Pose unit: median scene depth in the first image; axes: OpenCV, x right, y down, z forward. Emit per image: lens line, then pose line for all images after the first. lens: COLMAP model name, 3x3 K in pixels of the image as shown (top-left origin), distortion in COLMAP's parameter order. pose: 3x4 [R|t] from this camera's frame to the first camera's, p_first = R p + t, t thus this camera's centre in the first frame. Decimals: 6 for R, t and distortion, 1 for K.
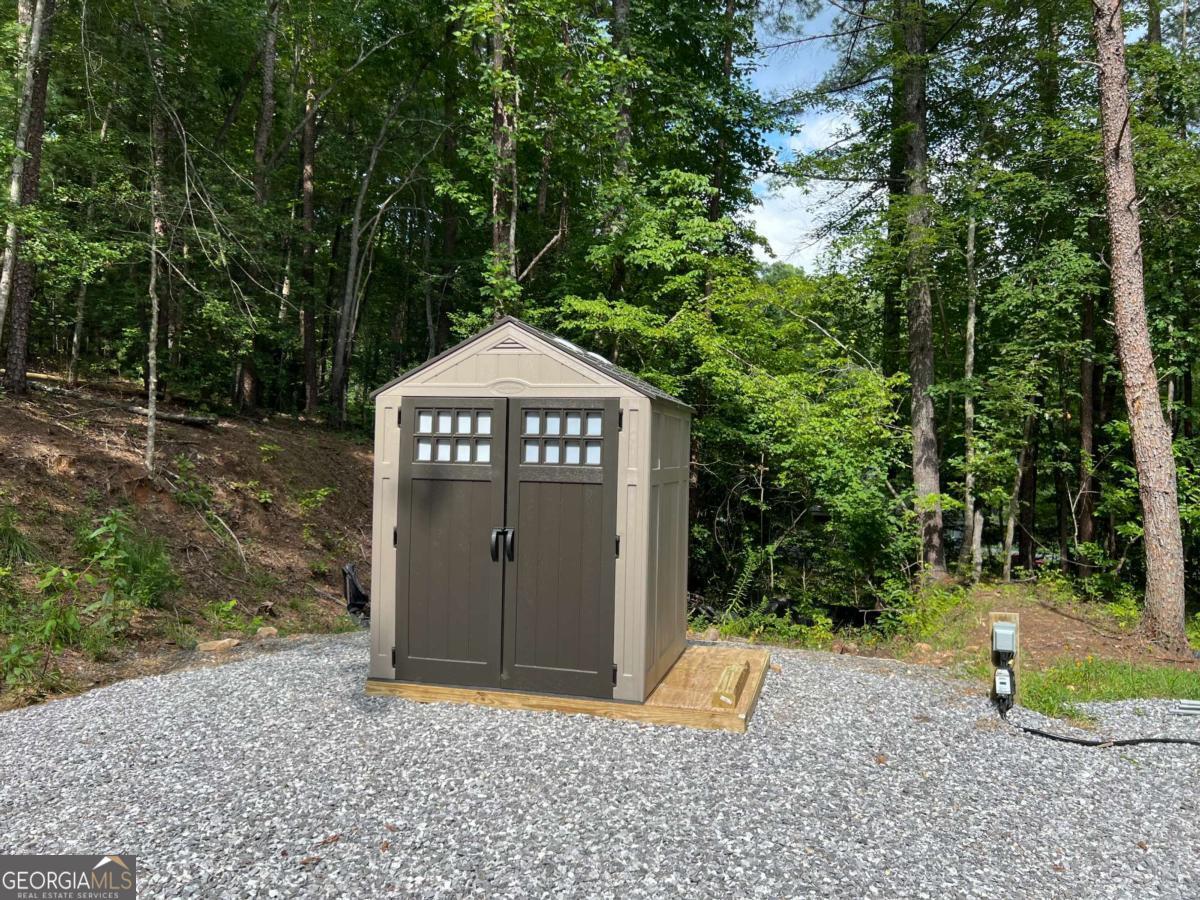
lens RADIAL K [[912.4, 0, 600.0], [0, 912.4, 450.0], [0, 0, 1]] dist [0.047821, -0.061499]
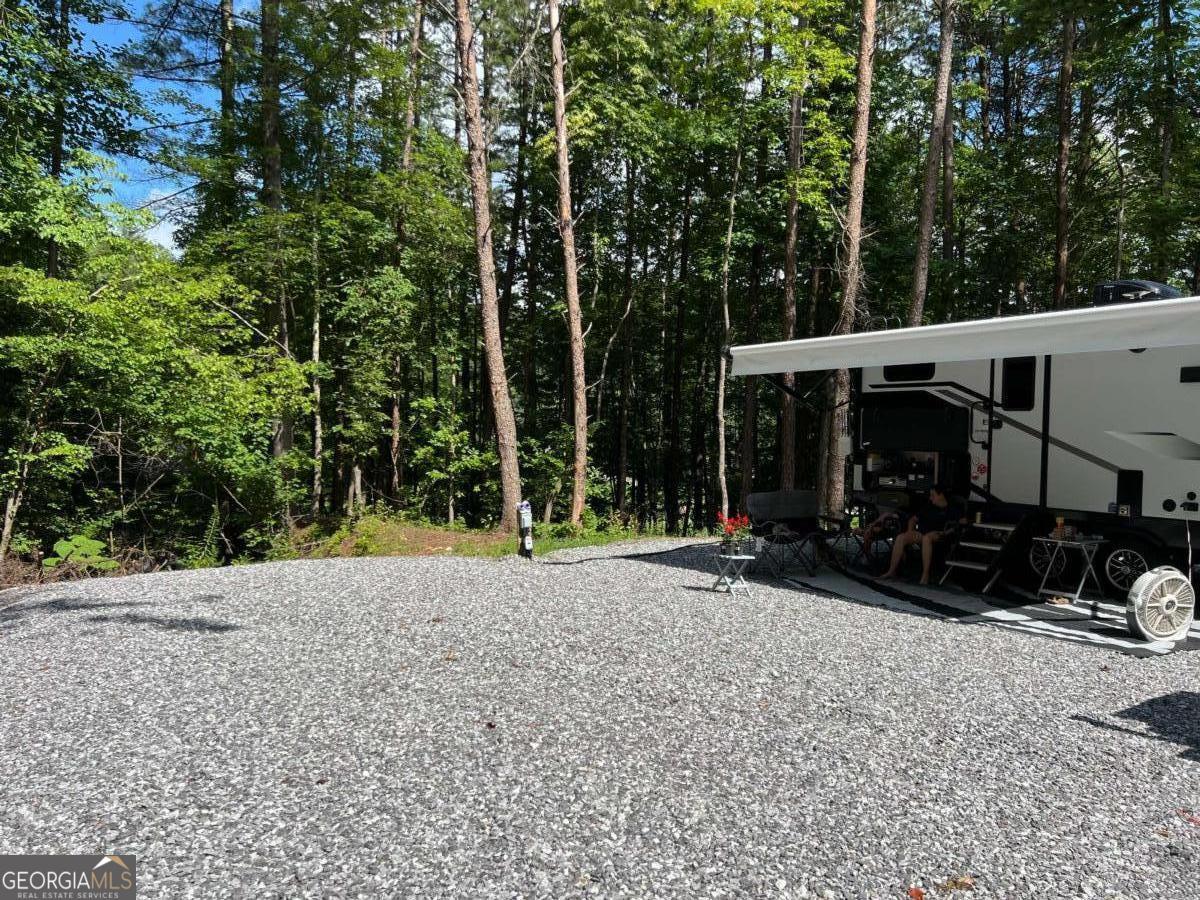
lens RADIAL K [[912.4, 0, 600.0], [0, 912.4, 450.0], [0, 0, 1]] dist [0.047821, -0.061499]
pose [[0.665607, -0.026557, 0.745829, -0.314181], [-0.002541, 0.999280, 0.037850, -0.007521], [-0.746298, -0.027089, 0.665061, -0.143026]]
